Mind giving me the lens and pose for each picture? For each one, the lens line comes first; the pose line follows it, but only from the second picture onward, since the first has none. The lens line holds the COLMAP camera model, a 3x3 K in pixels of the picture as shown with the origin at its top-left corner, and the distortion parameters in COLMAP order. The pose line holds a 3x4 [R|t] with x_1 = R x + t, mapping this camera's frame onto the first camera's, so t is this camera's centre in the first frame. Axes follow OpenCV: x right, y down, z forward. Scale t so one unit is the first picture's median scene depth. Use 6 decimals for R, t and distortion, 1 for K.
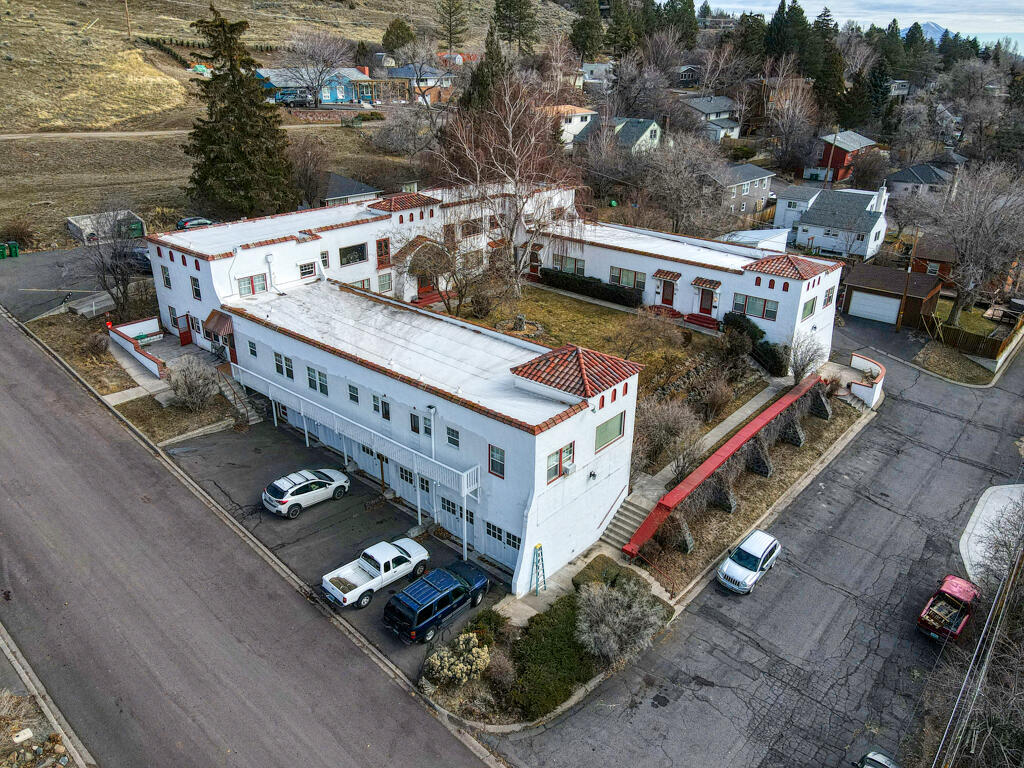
lens RADIAL K [[741.2, 0, 515.1], [0, 741.2, 370.5], [0, 0, 1]] dist [0.003082, 0.002178]
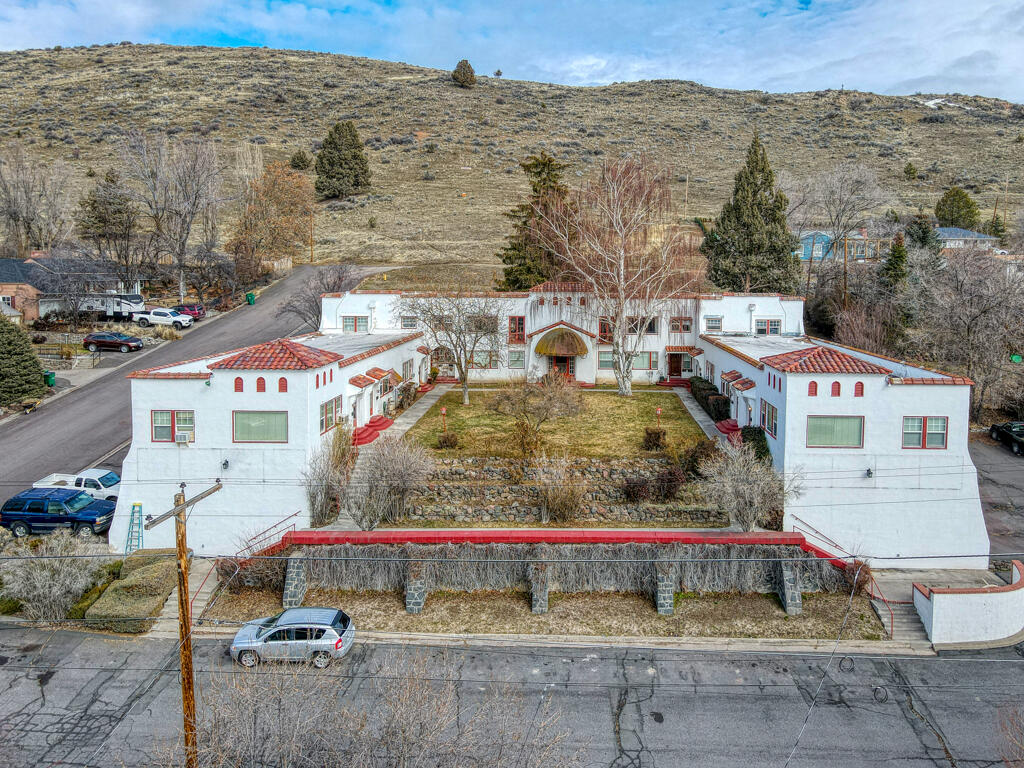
lens RADIAL K [[741.2, 0, 515.1], [0, 741.2, 370.5], [0, 0, 1]] dist [0.003082, 0.002178]
pose [[0.641619, 0.104371, -0.759889, 0.724730], [-0.304490, 0.943951, -0.127447, 0.028444], [0.703996, 0.313151, 0.637437, 0.454274]]
